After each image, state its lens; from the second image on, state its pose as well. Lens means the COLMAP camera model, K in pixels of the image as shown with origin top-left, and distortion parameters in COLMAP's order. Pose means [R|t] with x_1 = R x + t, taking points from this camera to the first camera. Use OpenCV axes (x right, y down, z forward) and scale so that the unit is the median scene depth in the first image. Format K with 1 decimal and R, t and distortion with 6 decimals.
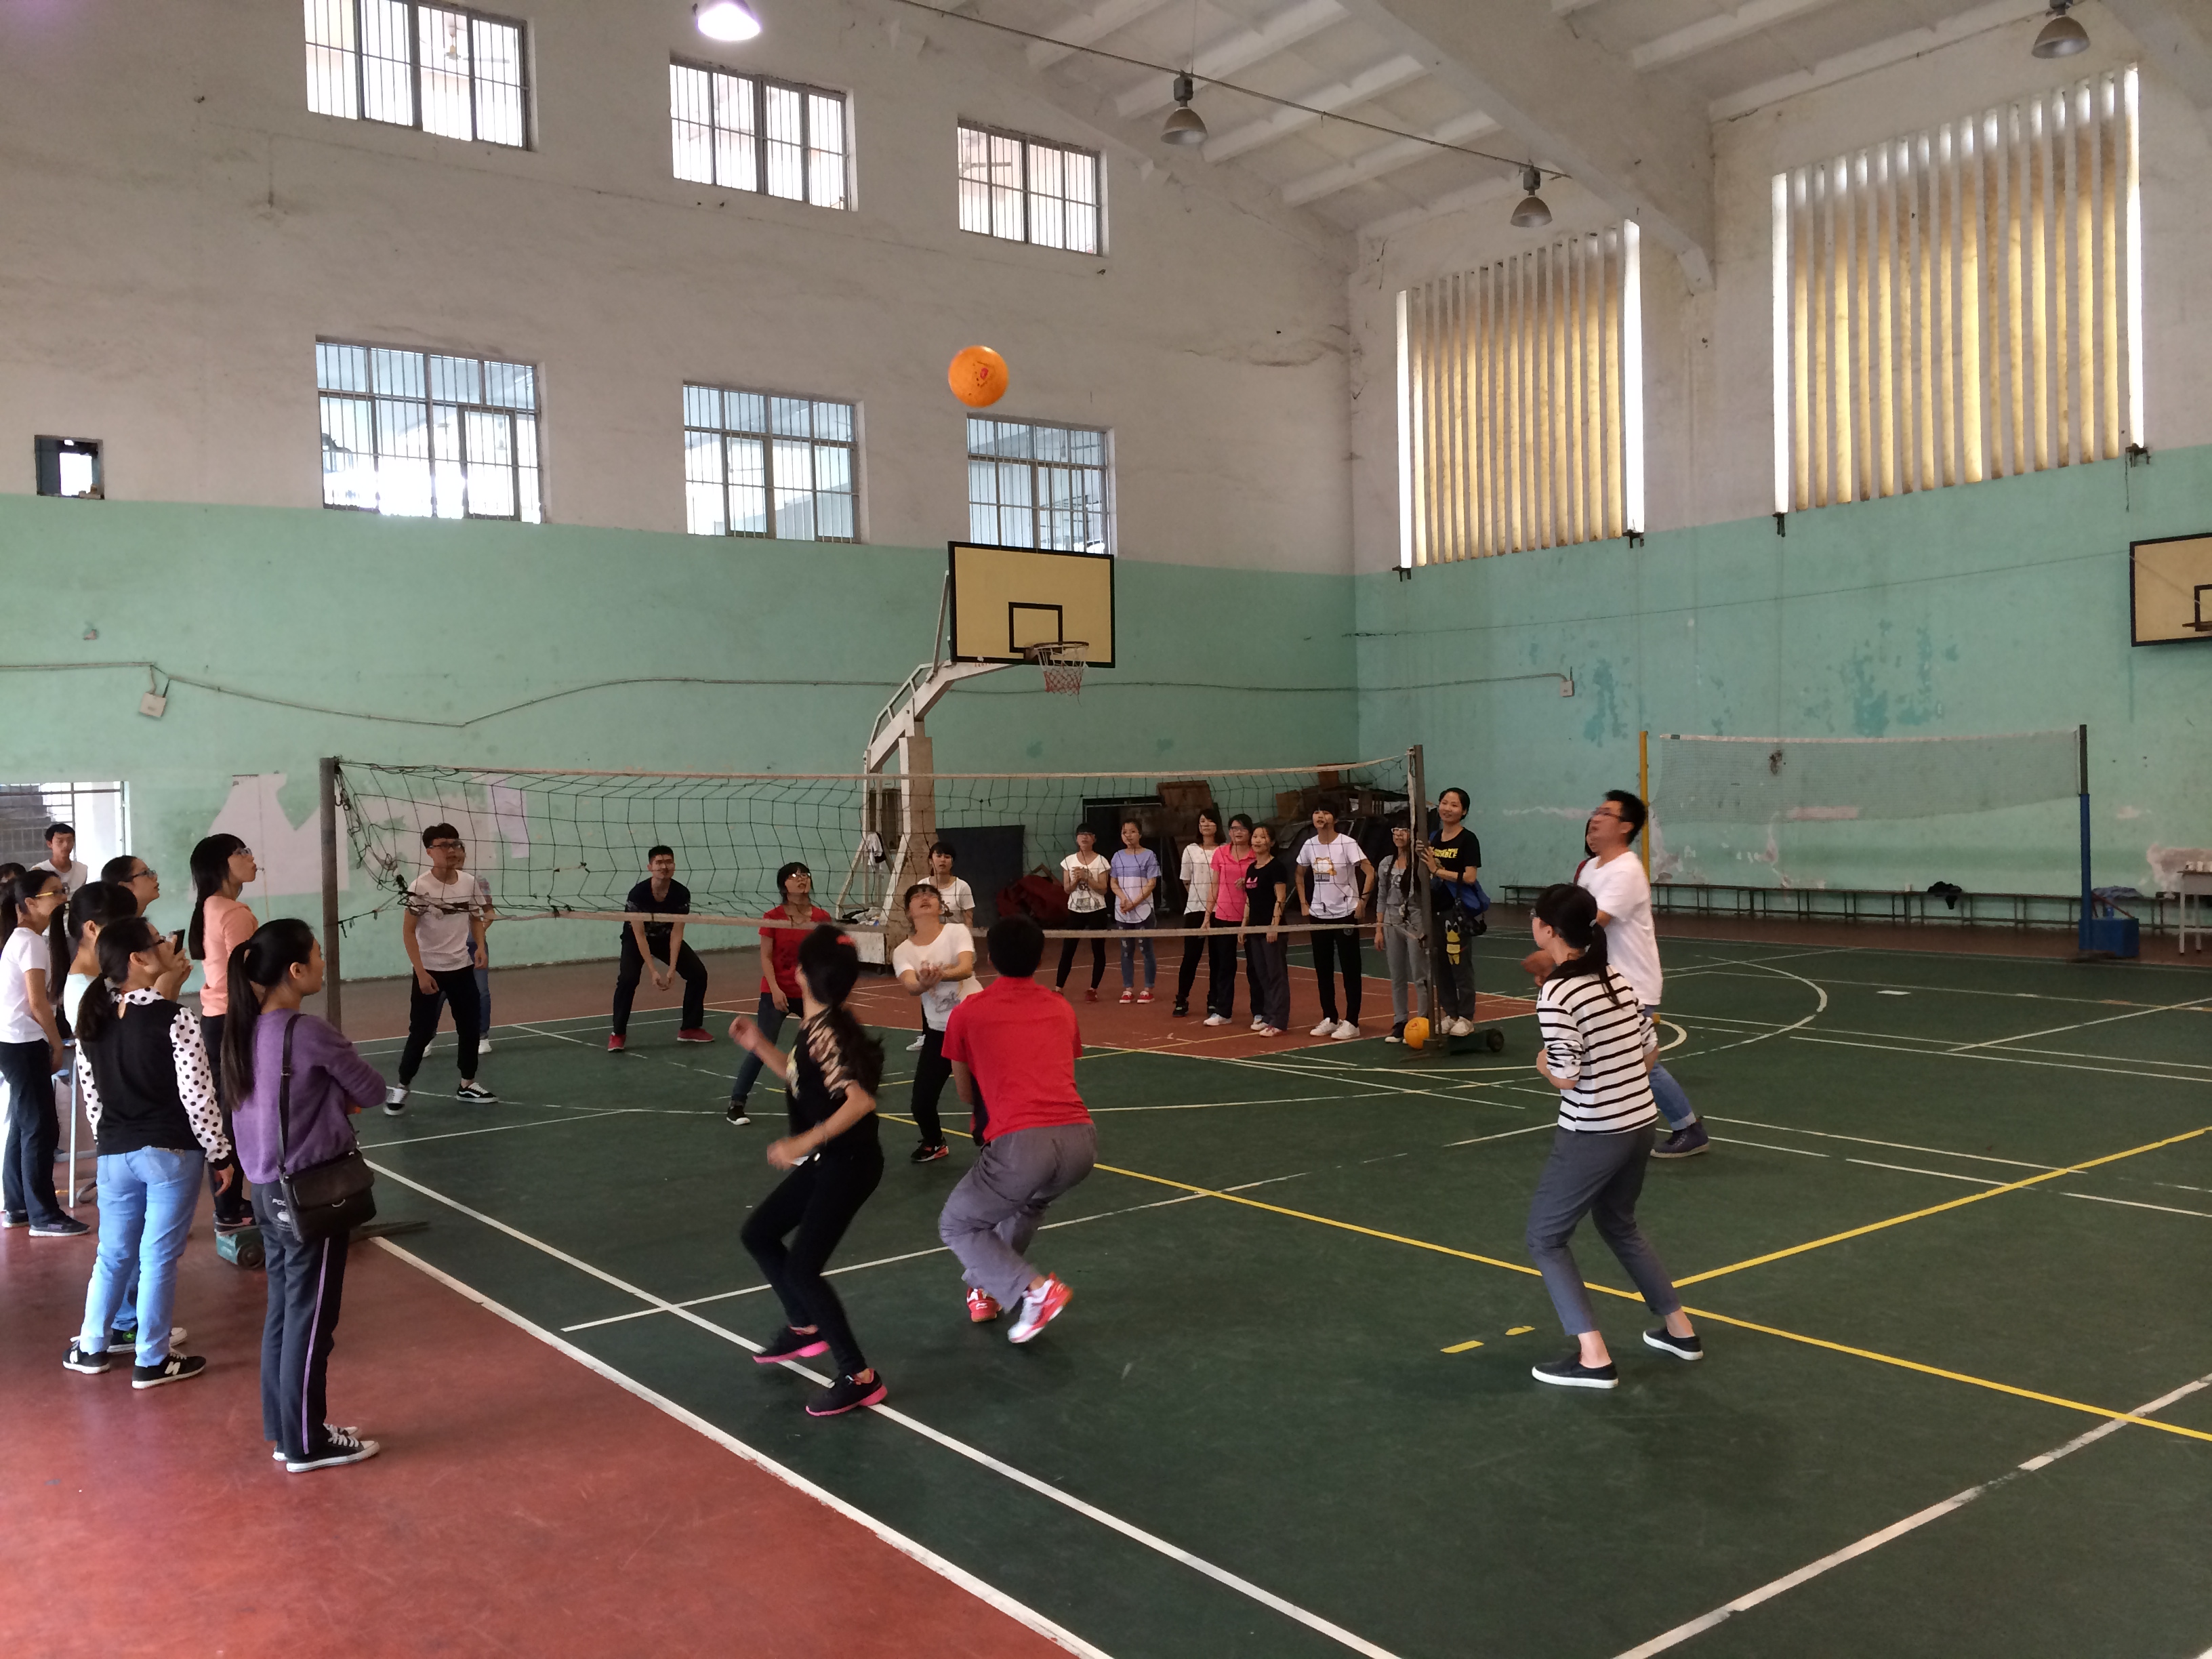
lens RADIAL K [[1896.9, 0, 1106.0], [0, 1896.9, 829.5], [0, 0, 1]] dist [-0.001620, -0.003451]
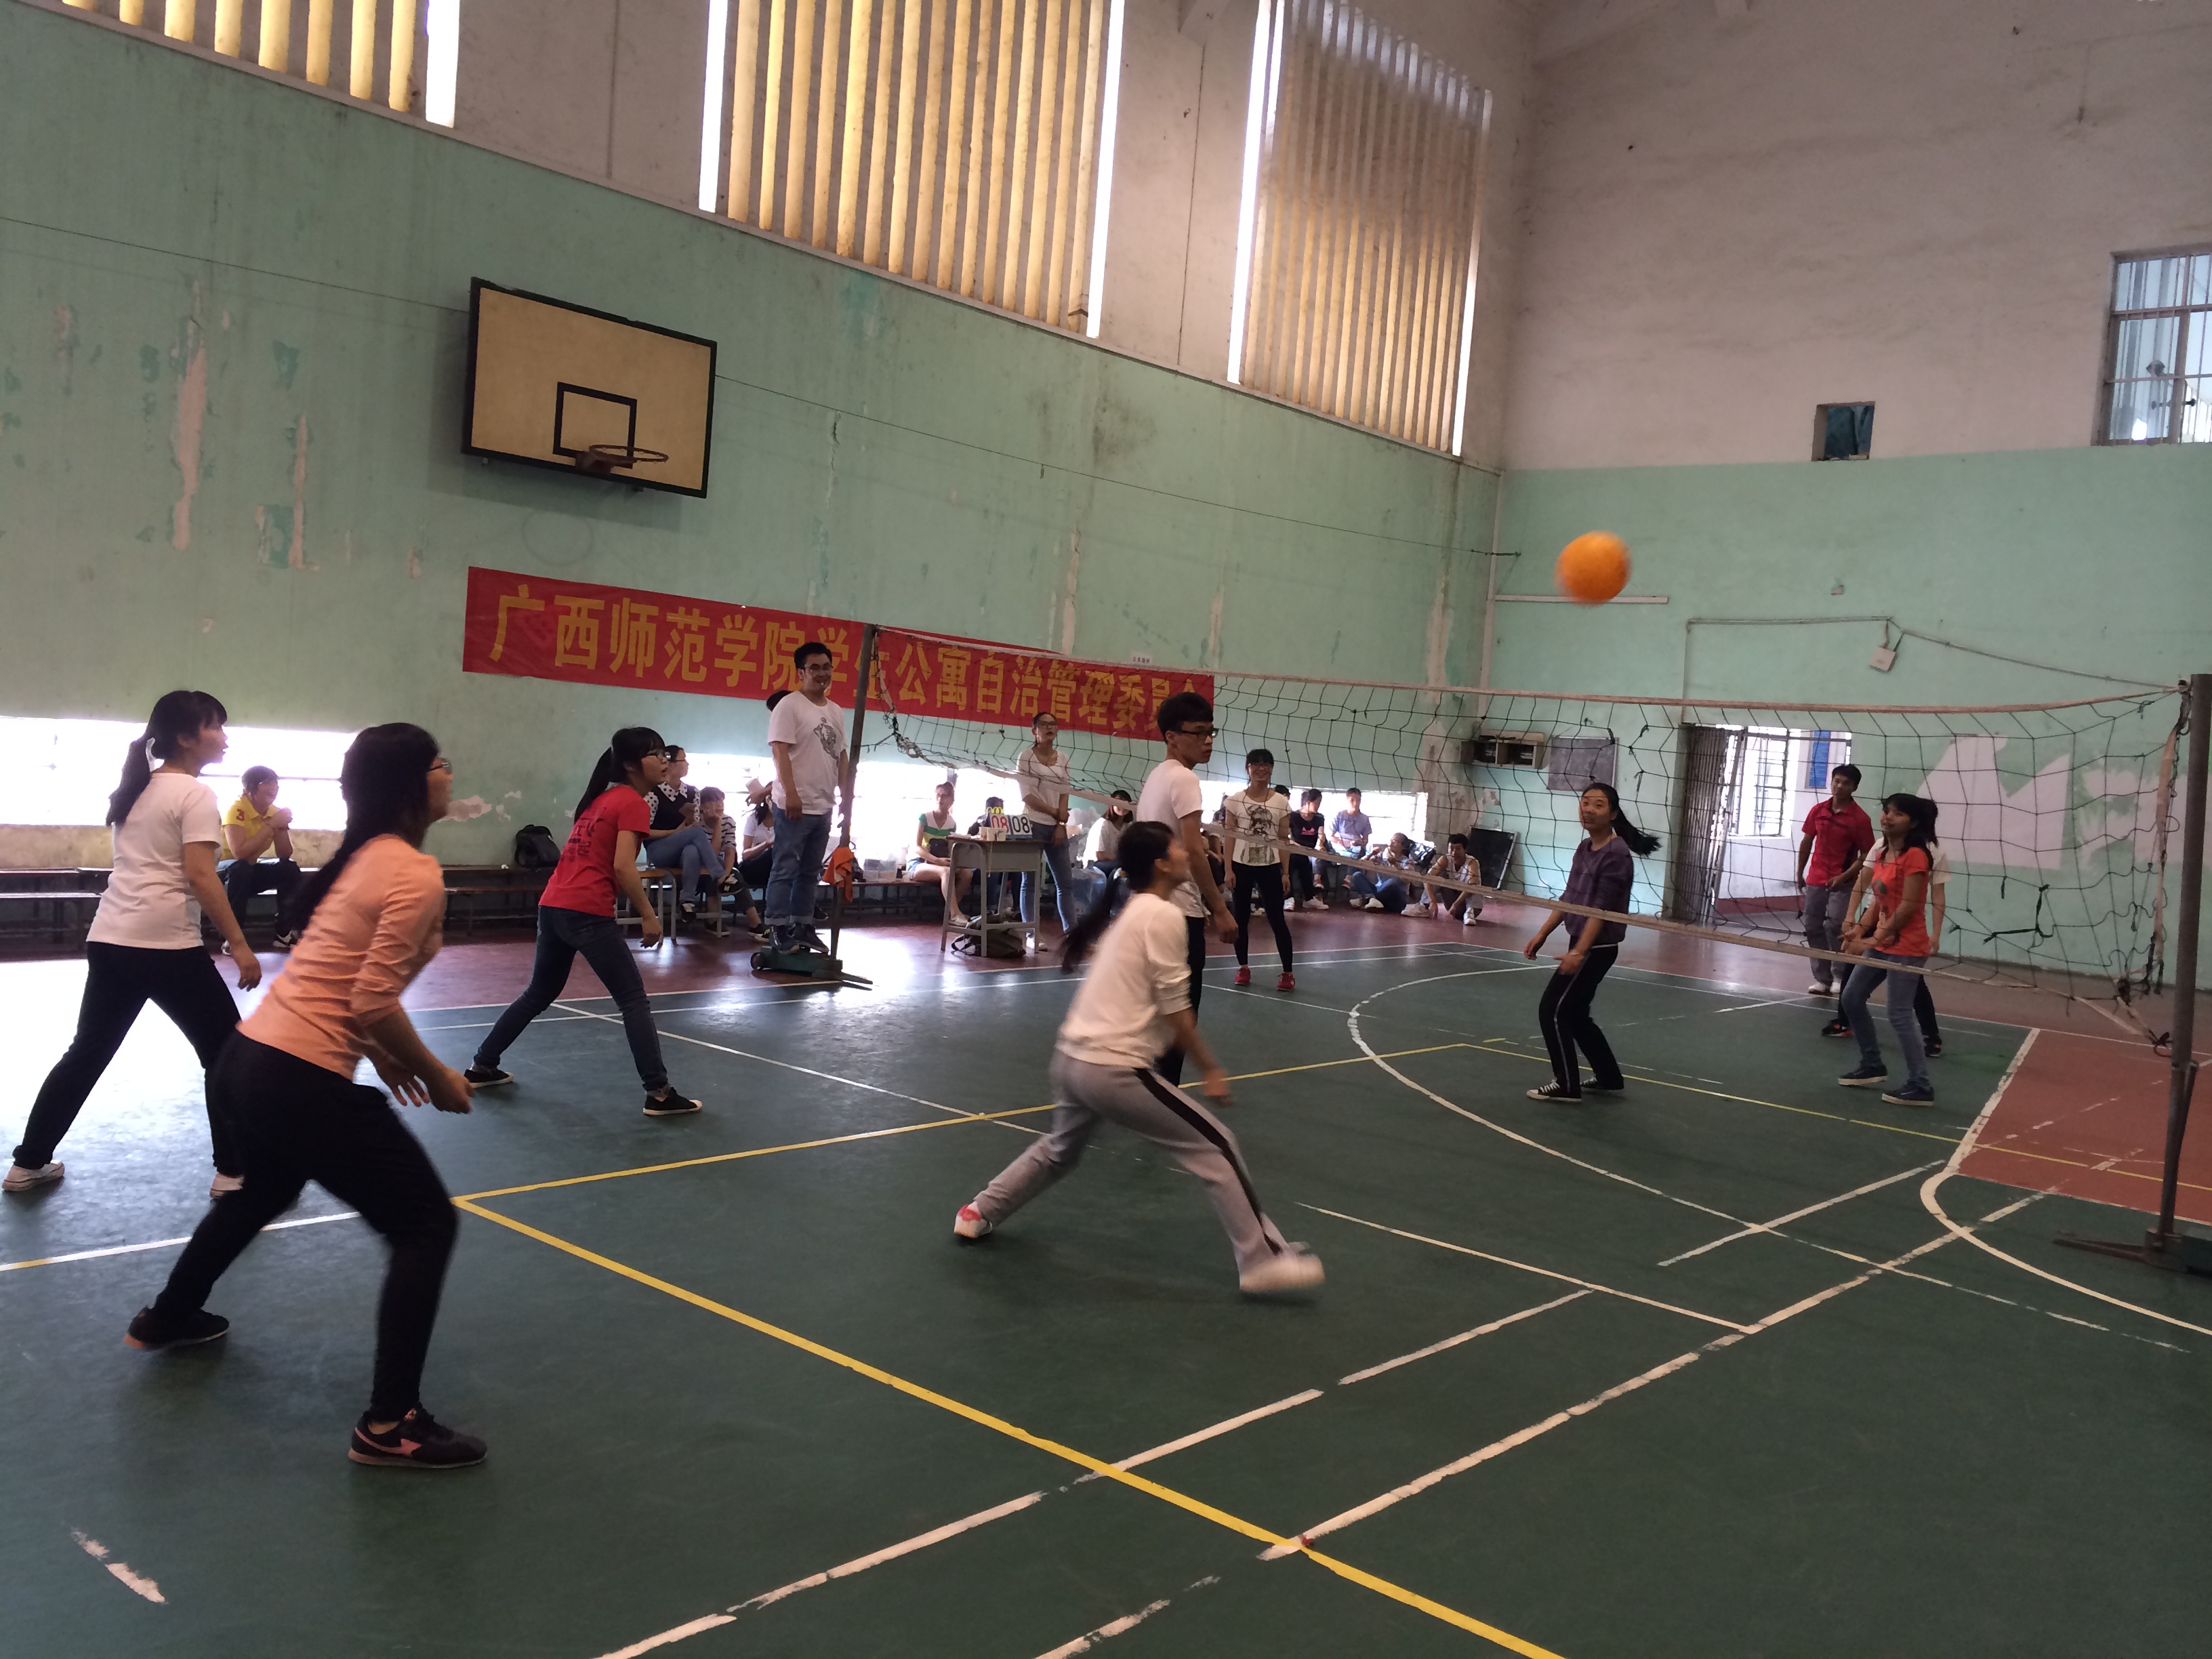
lens RADIAL K [[1896.9, 0, 1106.0], [0, 1896.9, 829.5], [0, 0, 1]] dist [-0.001620, -0.003451]
pose [[0.210800, 0.089001, -0.973469, 0.401653], [-0.106206, 0.992037, 0.067700, 0.000159], [0.971743, 0.089117, 0.218574, 0.383531]]
